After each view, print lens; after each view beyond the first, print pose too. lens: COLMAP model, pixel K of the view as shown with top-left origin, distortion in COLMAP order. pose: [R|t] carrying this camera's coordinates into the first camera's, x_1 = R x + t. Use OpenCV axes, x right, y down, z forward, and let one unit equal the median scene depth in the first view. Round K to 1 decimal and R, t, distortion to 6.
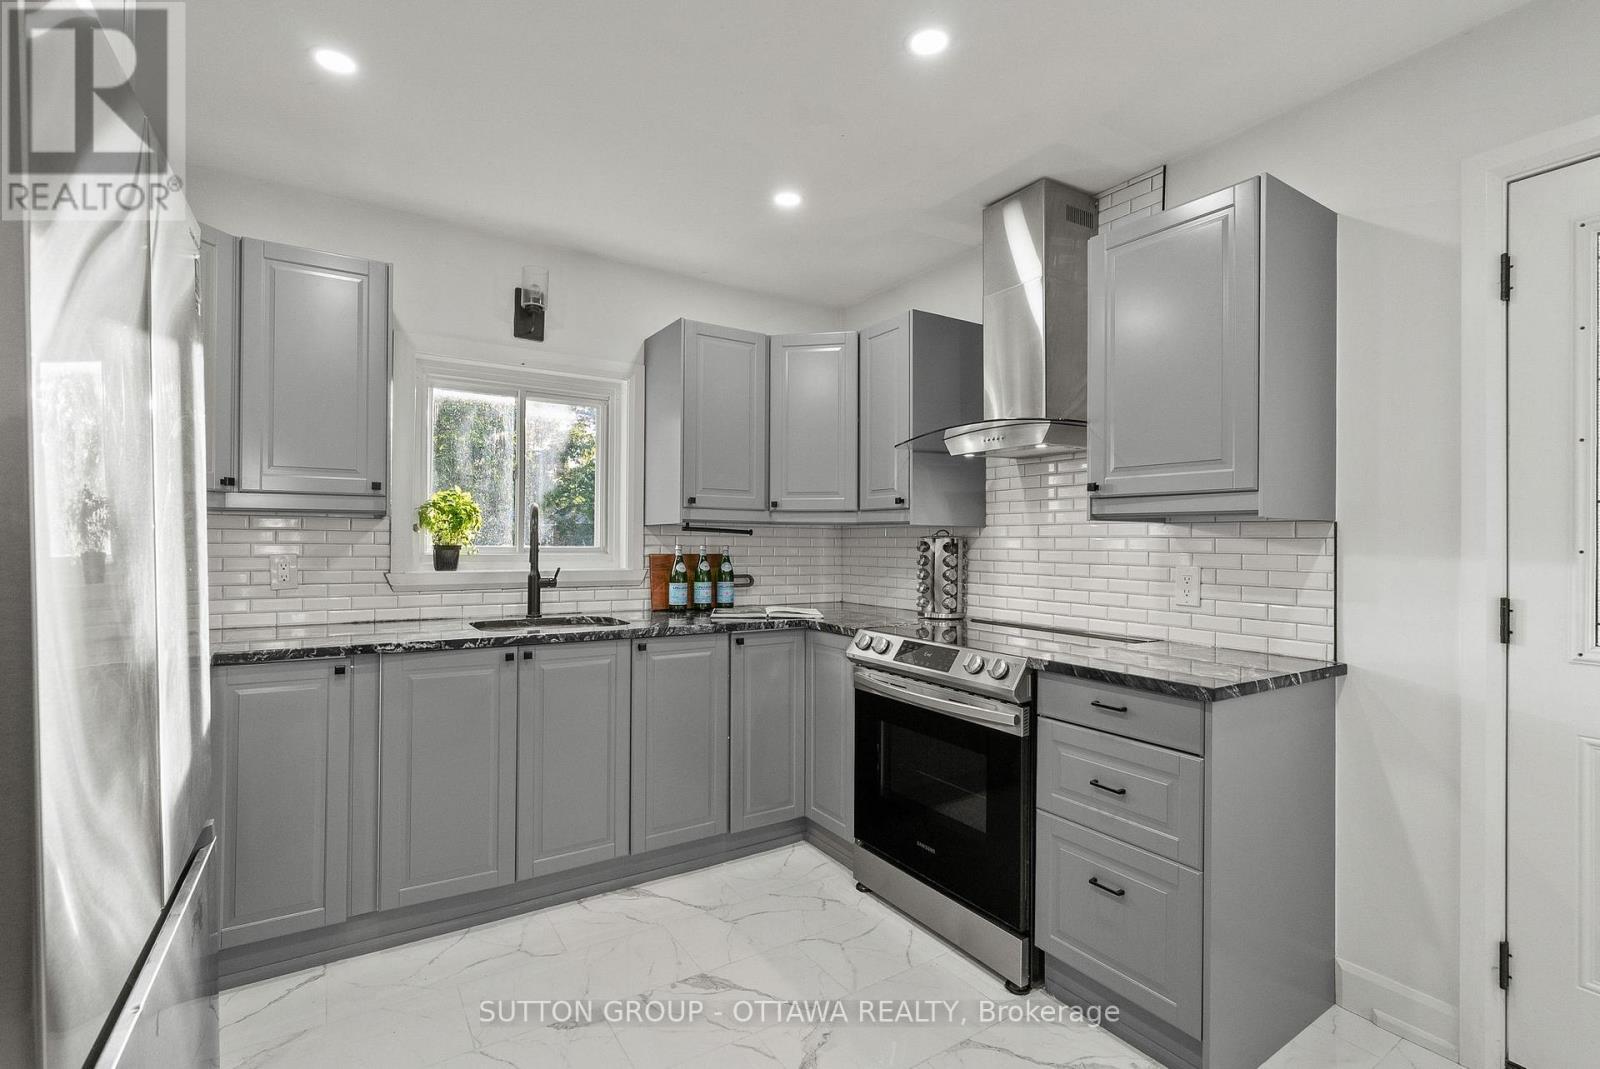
lens RADIAL K [[723.5, 0, 794.5], [0, 723.5, 537.5], [0, 0, 1]] dist [-0.003374, -0.000041]
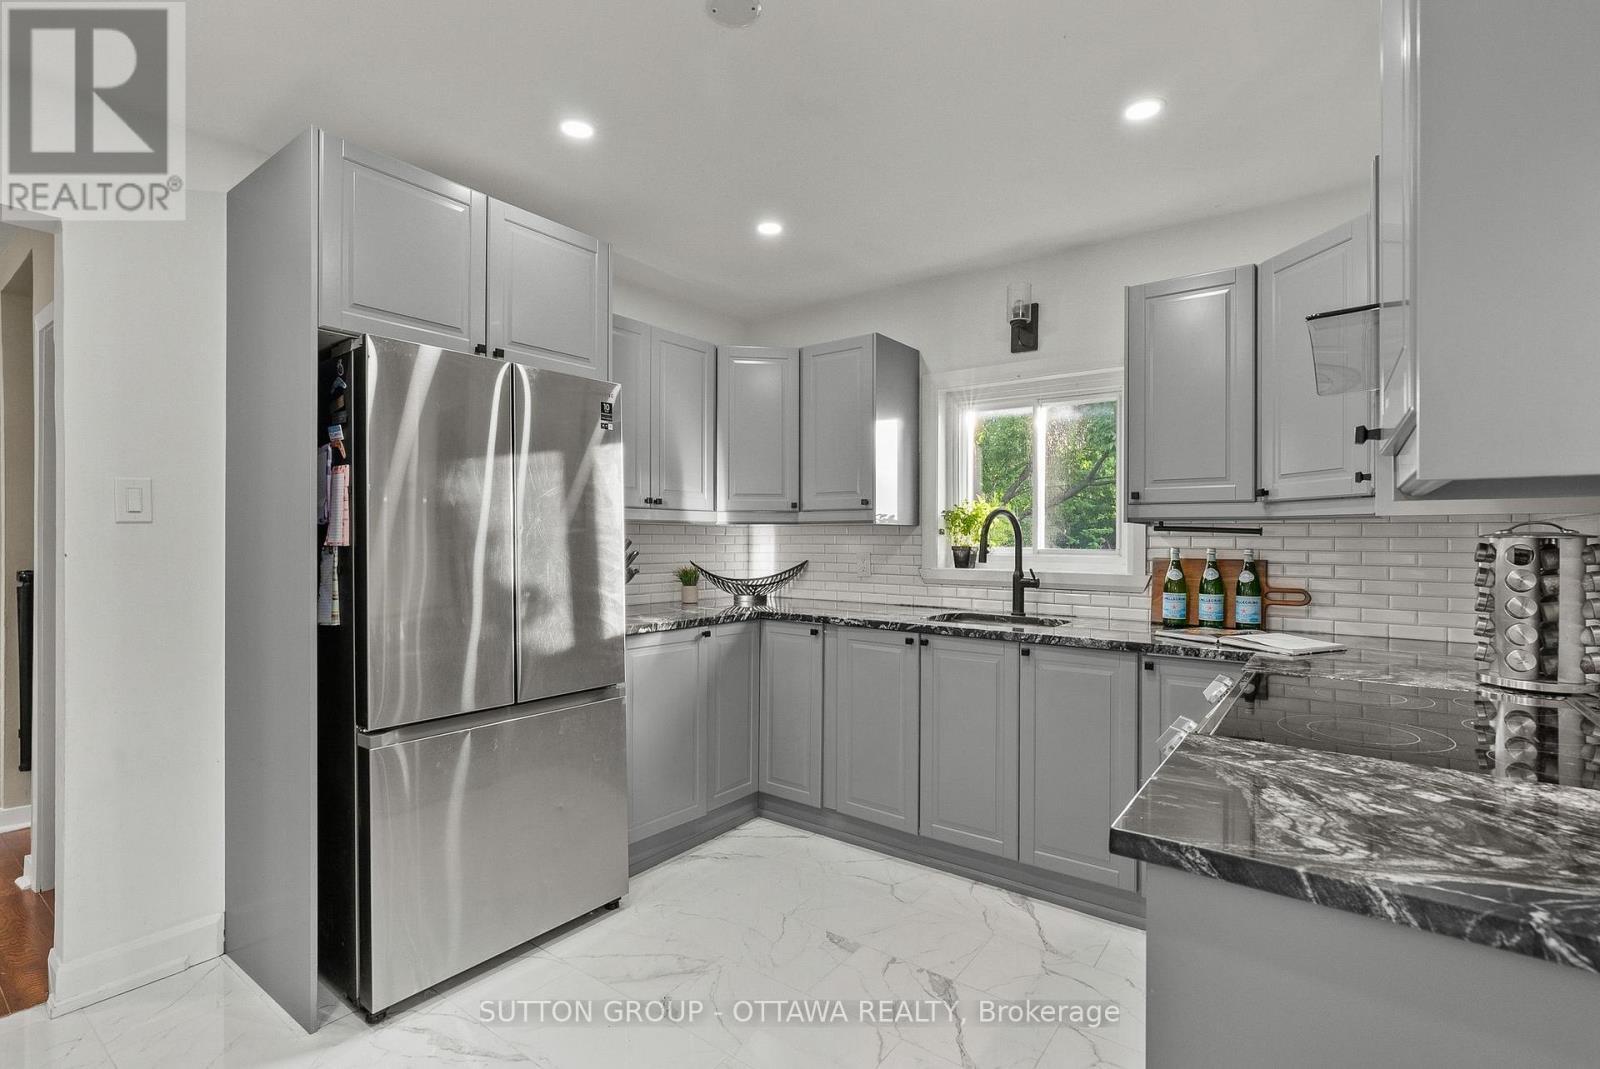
lens RADIAL K [[723.5, 0, 792.8], [0, 723.5, 538.8], [0, 0, 1]] dist [-0.003374, -0.000041]
pose [[0.362515, -0.005612, -0.931961, 0.516449], [0.004296, 0.999981, -0.004350, 0.002031], [0.931968, -0.002426, 0.362532, 0.316423]]
